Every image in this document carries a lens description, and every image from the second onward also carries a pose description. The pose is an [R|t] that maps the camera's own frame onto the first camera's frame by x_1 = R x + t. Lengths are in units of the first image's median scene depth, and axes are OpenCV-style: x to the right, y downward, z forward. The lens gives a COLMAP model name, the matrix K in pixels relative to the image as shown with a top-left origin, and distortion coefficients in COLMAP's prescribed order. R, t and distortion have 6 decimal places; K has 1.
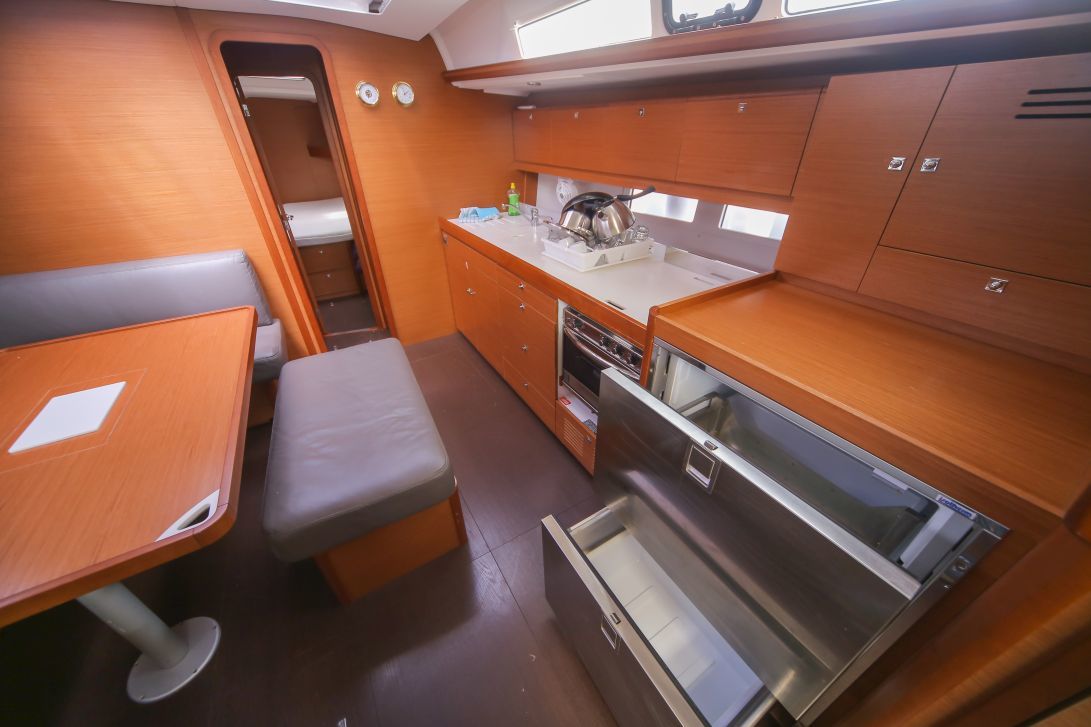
lens RADIAL K [[379.0, 0, 541.5], [0, 379.0, 359.1], [0, 0, 1]] dist [-0.001198, -0.000101]
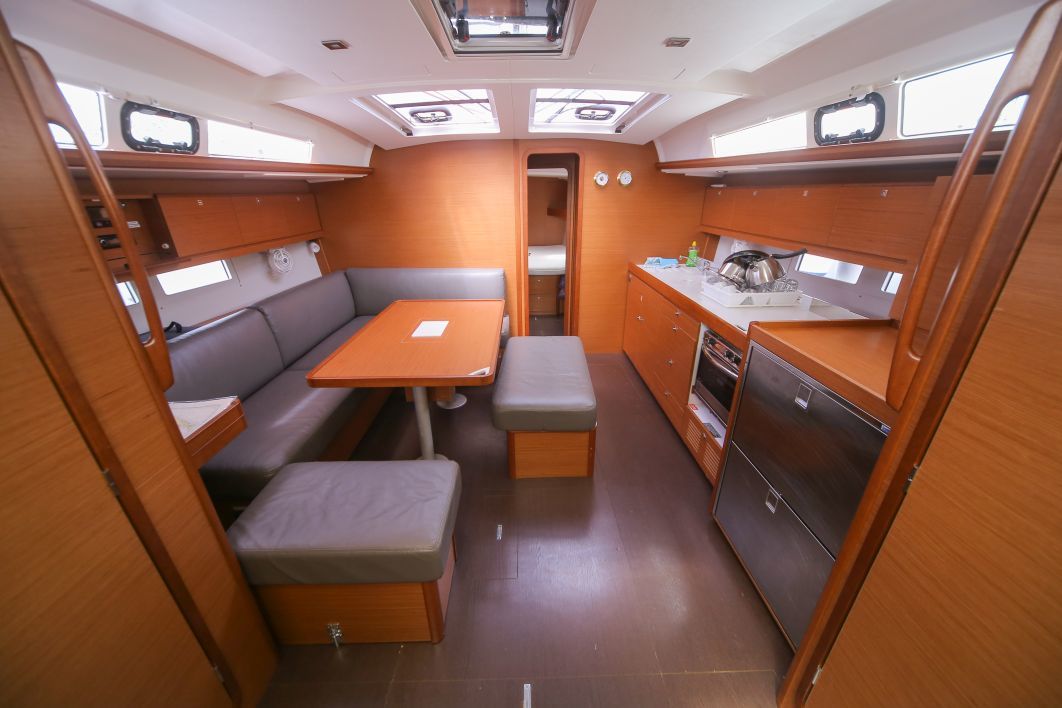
lens RADIAL K [[378.1, 0, 531.8], [0, 378.1, 349.4], [0, 0, 1]] dist [-0.001874, -0.000273]
pose [[0.870613, 0.191298, -0.453253, 0.129009], [-0.259522, 0.961270, -0.092782, 0.186269], [0.417949, 0.198407, 0.886540, -0.363147]]
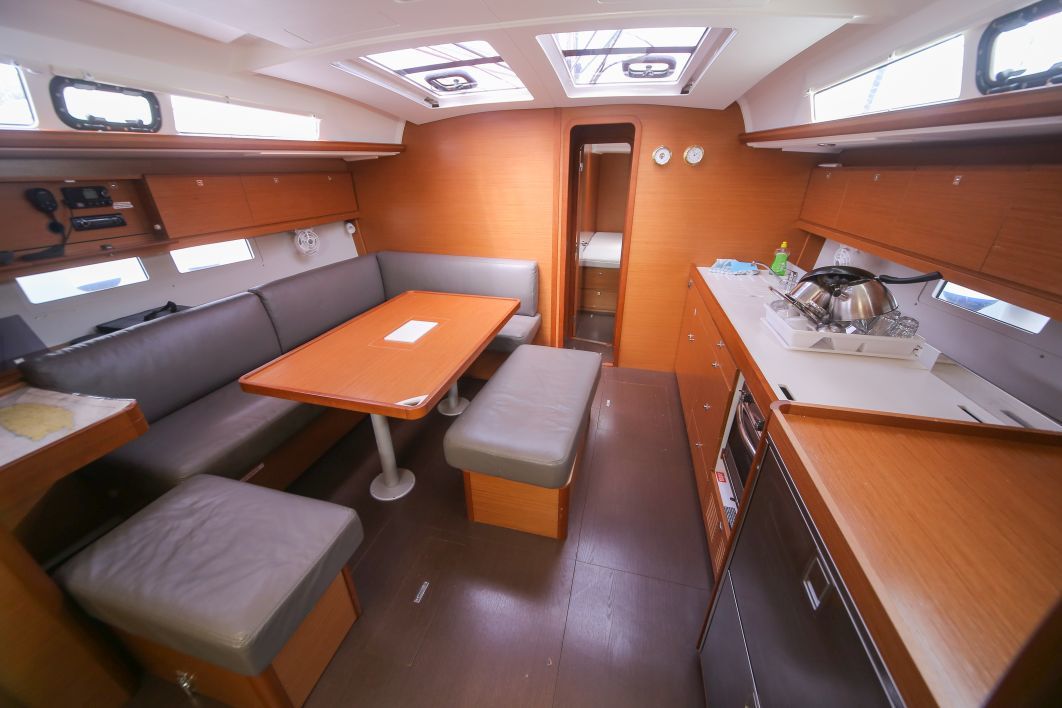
lens RADIAL K [[378.1, 0, 531.8], [0, 378.1, 349.4], [0, 0, 1]] dist [-0.001874, -0.000273]
pose [[0.705692, 0.309880, -0.637161, 0.229779], [-0.375669, 0.926118, 0.034338, -0.033883], [0.600727, 0.215130, 0.769966, -0.028532]]
